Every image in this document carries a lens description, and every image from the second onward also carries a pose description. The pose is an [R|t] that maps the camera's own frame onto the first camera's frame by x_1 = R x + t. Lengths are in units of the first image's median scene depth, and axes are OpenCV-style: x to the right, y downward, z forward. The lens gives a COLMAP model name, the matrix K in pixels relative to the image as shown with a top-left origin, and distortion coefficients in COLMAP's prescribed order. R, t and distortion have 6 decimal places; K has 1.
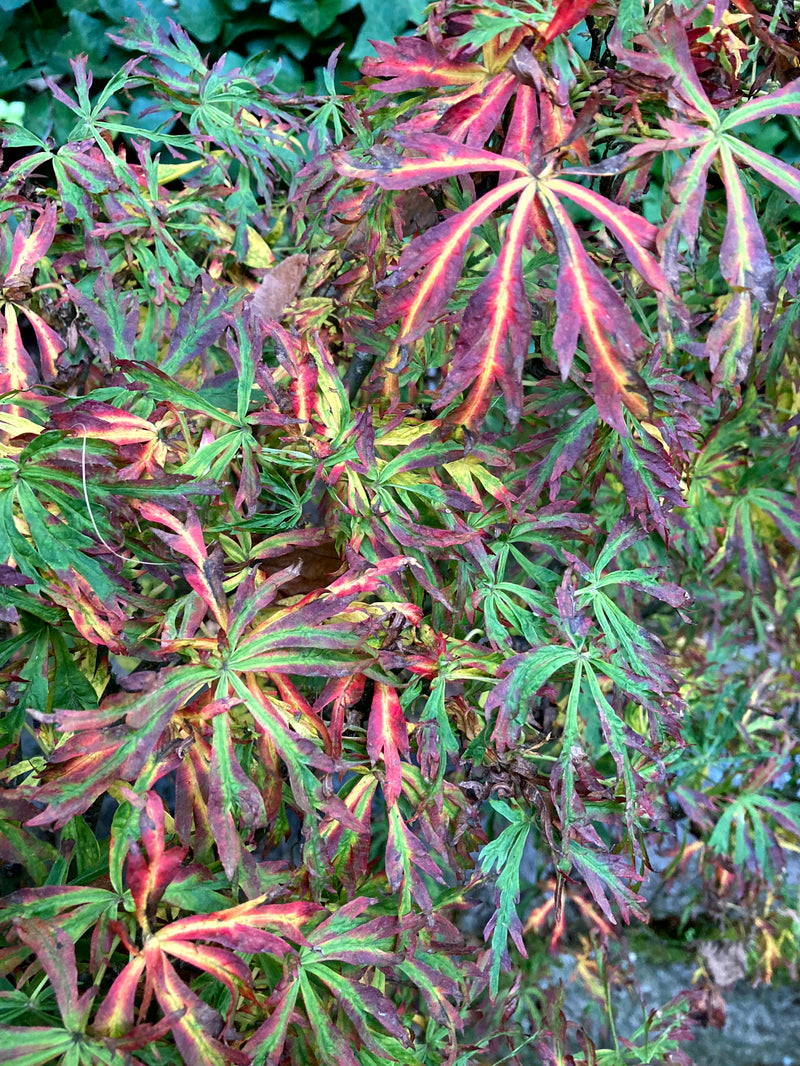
lens RADIAL K [[910.3, 0, 400.0], [0, 910.3, 533.0], [0, 0, 1]] dist [0.009653, -0.013994]
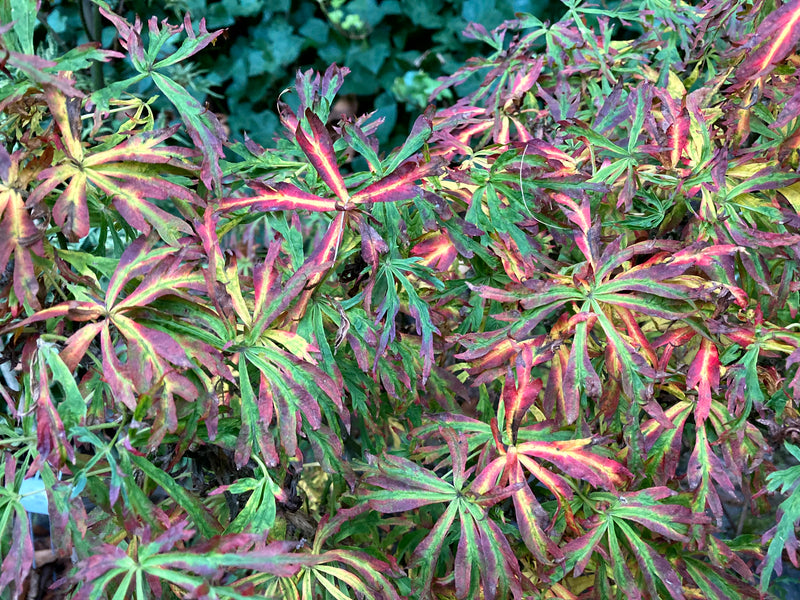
lens RADIAL K [[683.1, 0, 400.0], [0, 683.1, 300.0], [0, 0, 1]] dist [0.009653, -0.013994]
pose [[0.843048, 0.114916, -0.525419, 0.126518], [-0.182030, 0.980220, -0.077684, 0.272722], [0.506099, 0.161133, 0.847290, -0.109837]]
